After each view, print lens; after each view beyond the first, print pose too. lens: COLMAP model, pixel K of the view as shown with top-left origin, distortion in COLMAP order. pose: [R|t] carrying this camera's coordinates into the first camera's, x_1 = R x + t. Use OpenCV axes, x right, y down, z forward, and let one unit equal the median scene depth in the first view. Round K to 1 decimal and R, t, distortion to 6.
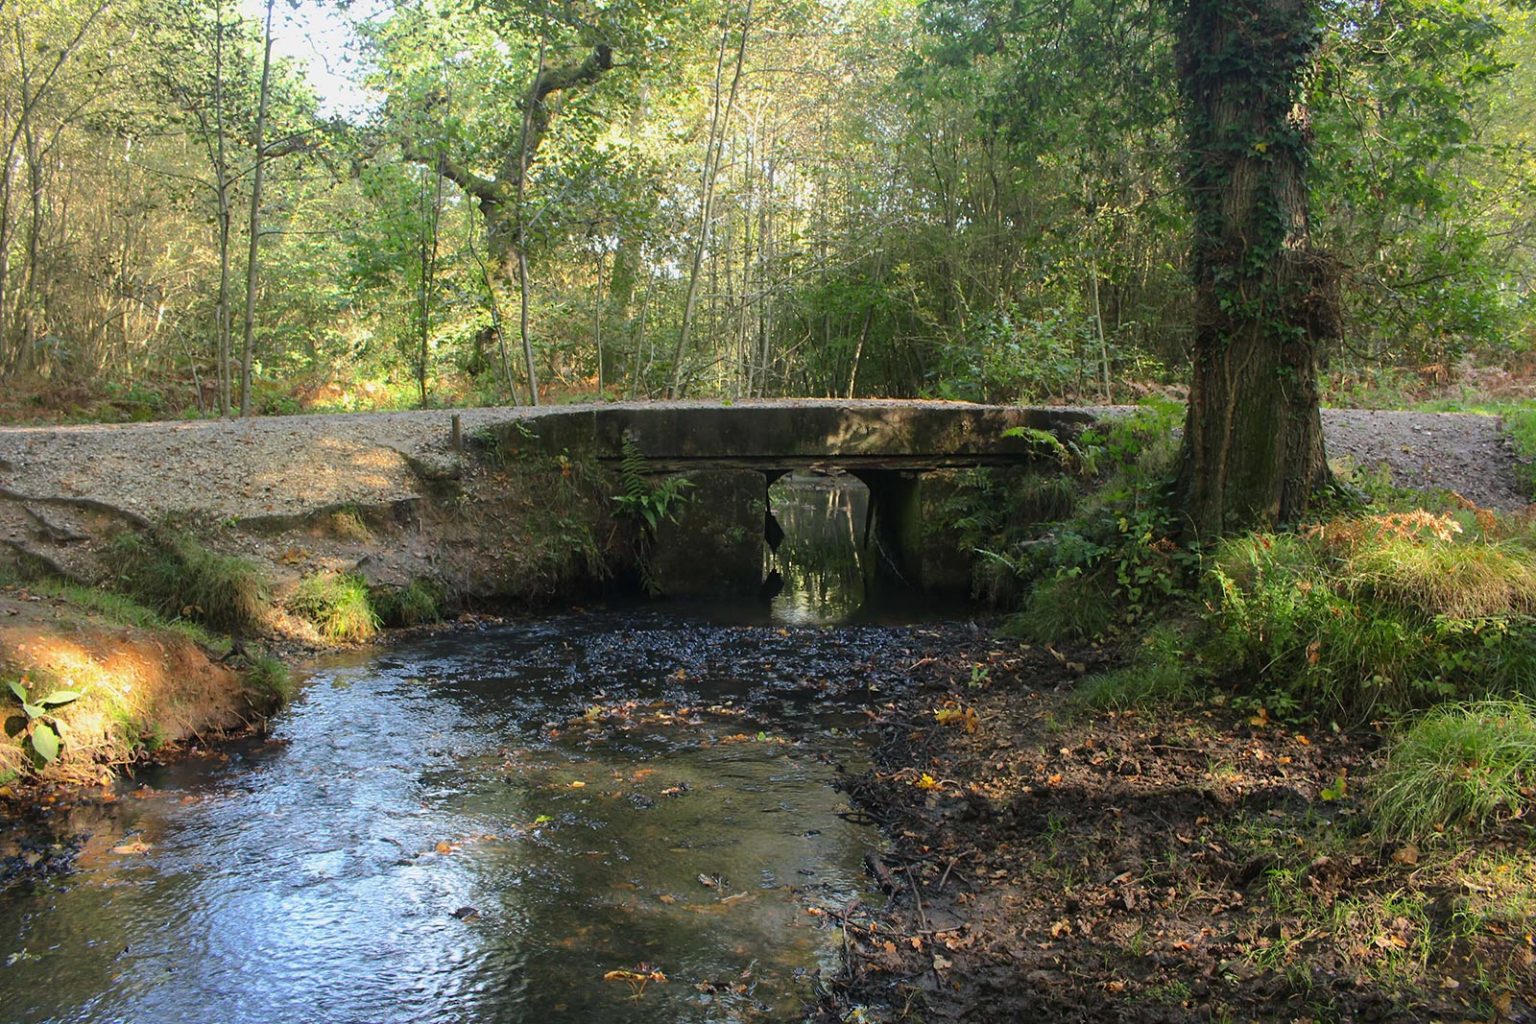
lens RADIAL K [[1272.5, 0, 767.3], [0, 1272.5, 498.2], [0, 0, 1]] dist [-0.158847, 0.133540]
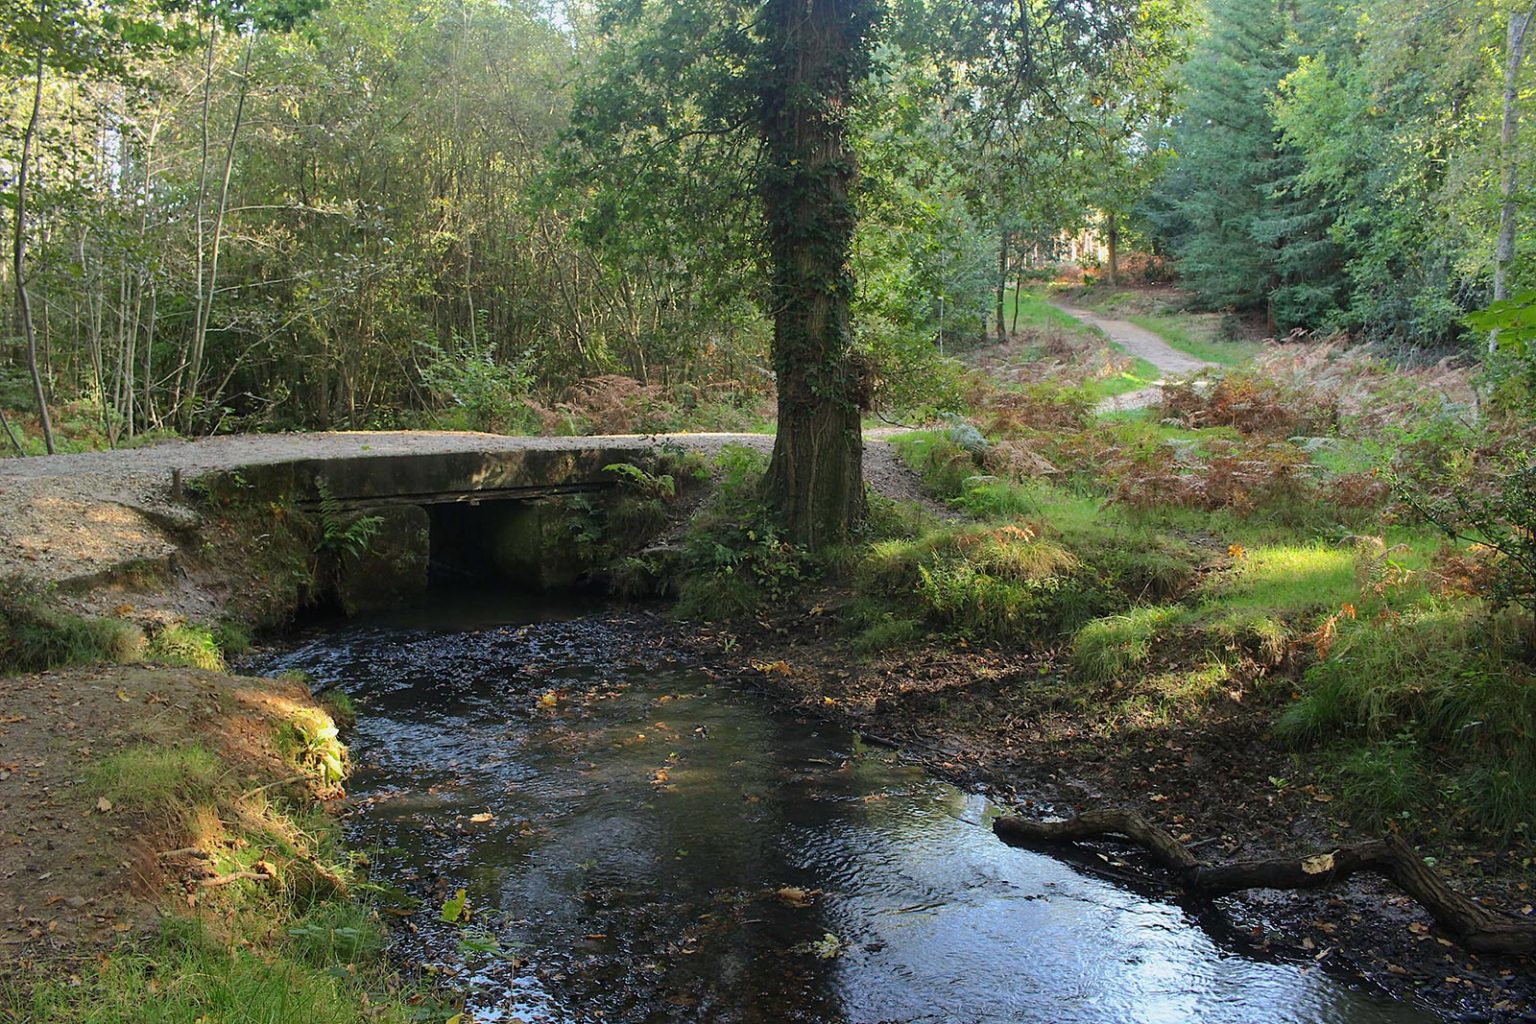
lens RADIAL K [[1272.5, 0, 767.3], [0, 1272.5, 498.2], [0, 0, 1]] dist [-0.158847, 0.133540]
pose [[0.793977, -0.048851, 0.605982, -0.480961], [0.037944, 0.998805, 0.030802, -0.053695], [-0.606762, -0.001462, 0.794882, -0.164535]]
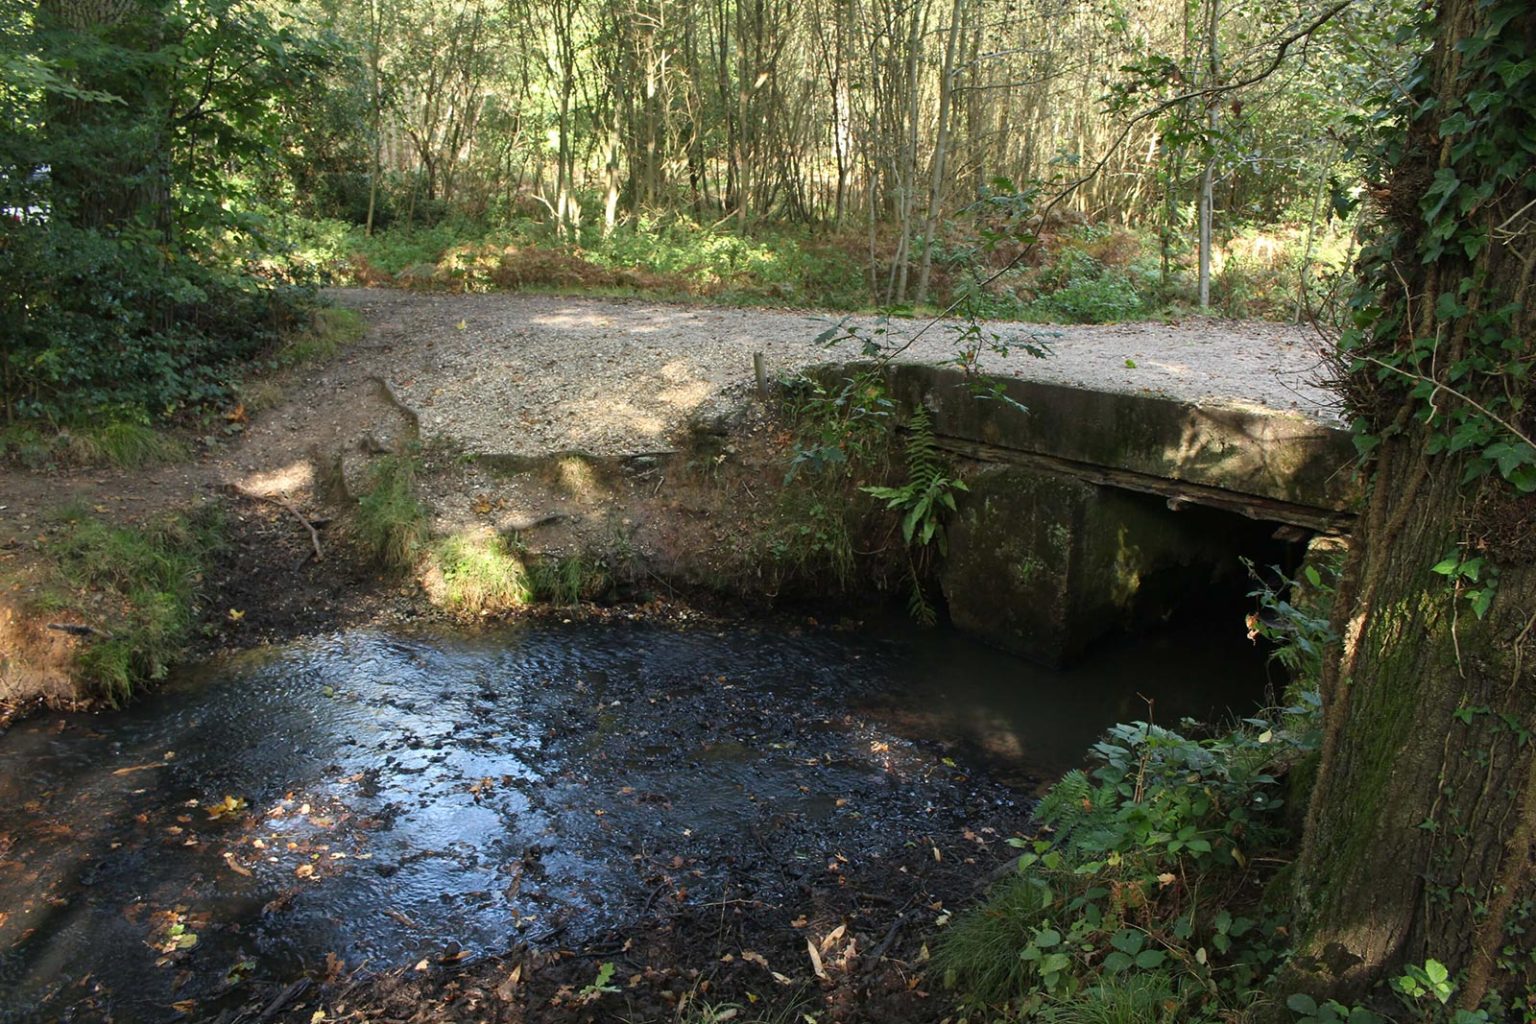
lens RADIAL K [[1272.5, 0, 767.3], [0, 1272.5, 498.2], [0, 0, 1]] dist [-0.158847, 0.133540]
pose [[0.599283, 0.188023, -0.778143, 0.409268], [-0.064708, 0.980223, 0.187017, -0.125789], [0.797918, -0.061724, 0.599598, 0.491194]]
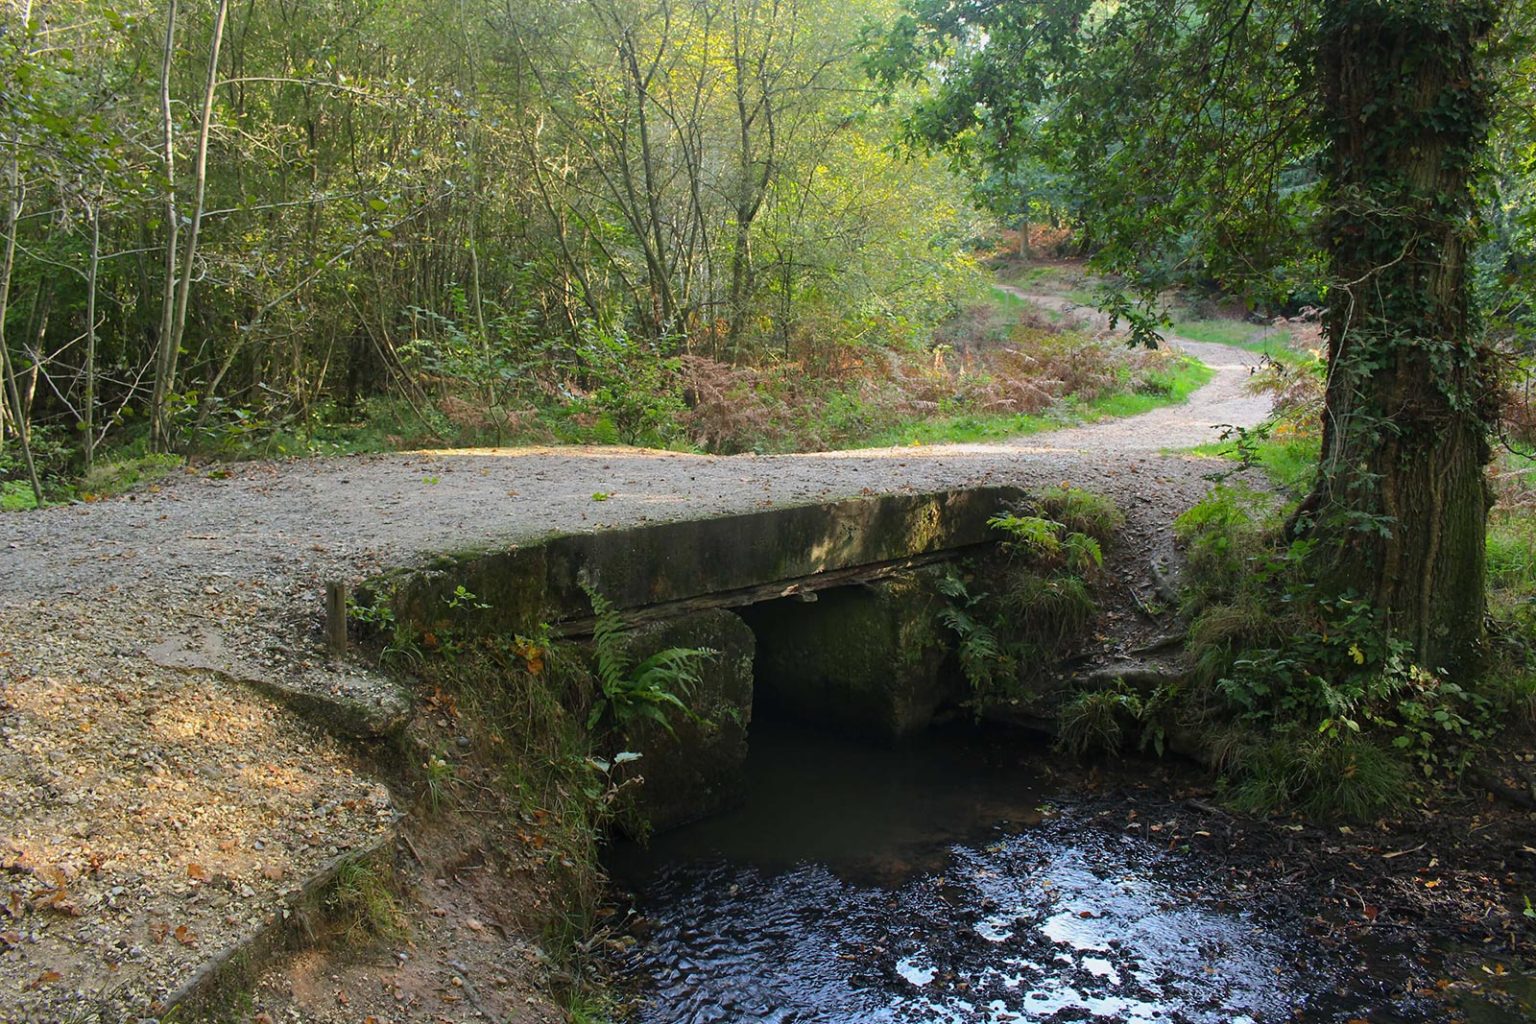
lens RADIAL K [[1272.5, 0, 767.3], [0, 1272.5, 498.2], [0, 0, 1]] dist [-0.158847, 0.133540]
pose [[0.703808, -0.066127, 0.707306, -0.451688], [0.037776, 0.997733, 0.055691, -0.114437], [-0.709386, -0.012476, 0.704710, 0.544909]]
